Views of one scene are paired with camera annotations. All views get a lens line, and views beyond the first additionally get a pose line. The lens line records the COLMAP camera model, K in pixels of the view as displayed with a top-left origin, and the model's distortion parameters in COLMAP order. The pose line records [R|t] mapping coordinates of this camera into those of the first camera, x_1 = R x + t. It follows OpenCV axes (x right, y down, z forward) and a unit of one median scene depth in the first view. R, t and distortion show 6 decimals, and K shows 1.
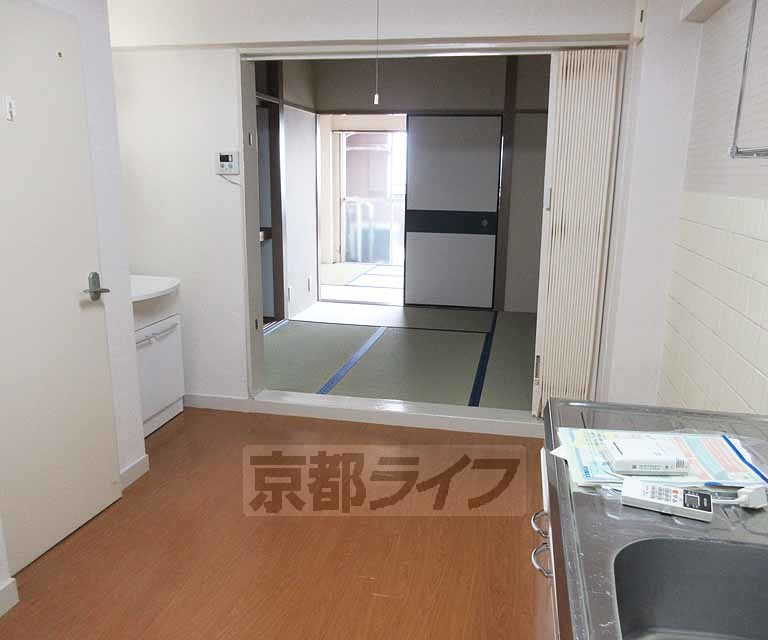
lens RADIAL K [[634.2, 0, 401.2], [0, 634.2, 319.3], [0, 0, 1]] dist [-0.002764, 0.021108]
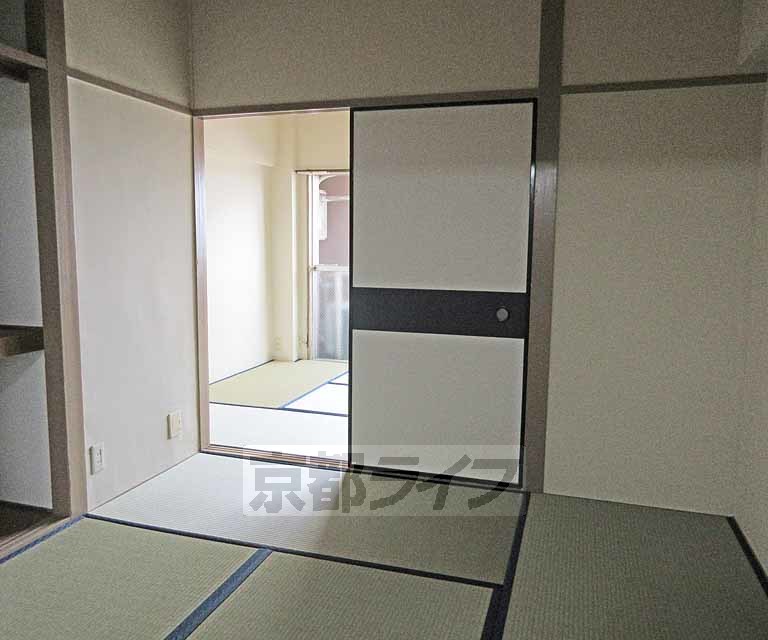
lens RADIAL K [[619.6, 0, 384.0], [0, 619.6, 320.0], [0, 0, 1]] dist [-0.004893, 0.000120]
pose [[0.992530, 0.007172, -0.121786, 0.097173], [-0.019776, 0.994526, -0.102604, -0.094493], [0.120383, 0.104246, 0.987239, 0.500853]]
